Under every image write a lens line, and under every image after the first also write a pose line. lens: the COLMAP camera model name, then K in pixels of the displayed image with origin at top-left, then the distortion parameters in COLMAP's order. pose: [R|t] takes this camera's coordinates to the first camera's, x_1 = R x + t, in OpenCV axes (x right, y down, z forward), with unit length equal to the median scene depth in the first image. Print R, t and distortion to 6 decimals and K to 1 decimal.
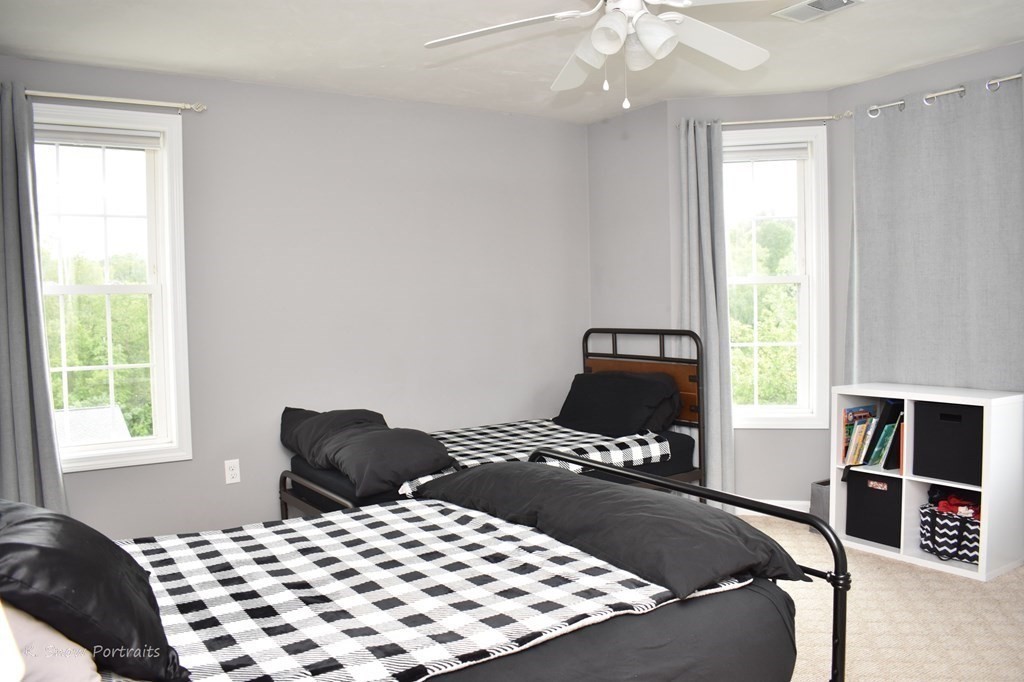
lens RADIAL K [[805.0, 0, 513.2], [0, 805.0, 340.5], [0, 0, 1]] dist [-0.093365, 0.011665]
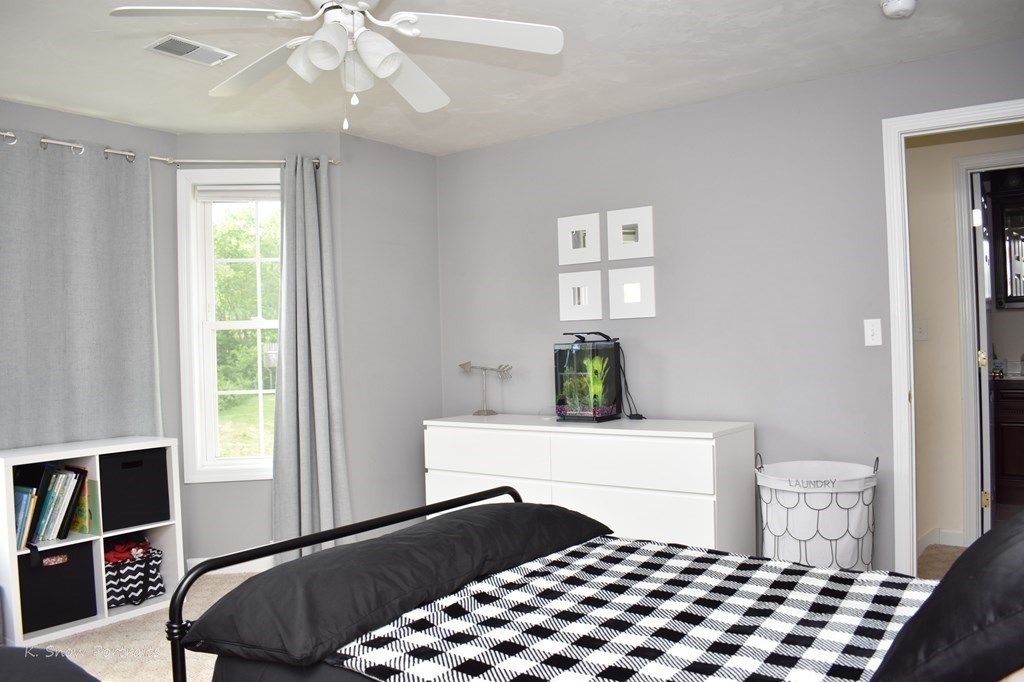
lens RADIAL K [[805.0, 0, 512.3], [0, 805.0, 343.1], [0, 0, 1]] dist [-0.093365, 0.011665]
pose [[-0.360563, 0.029436, 0.932270, -0.593853], [0.075882, 0.997115, -0.002136, -0.021506], [-0.929643, 0.069972, -0.361756, 0.890853]]
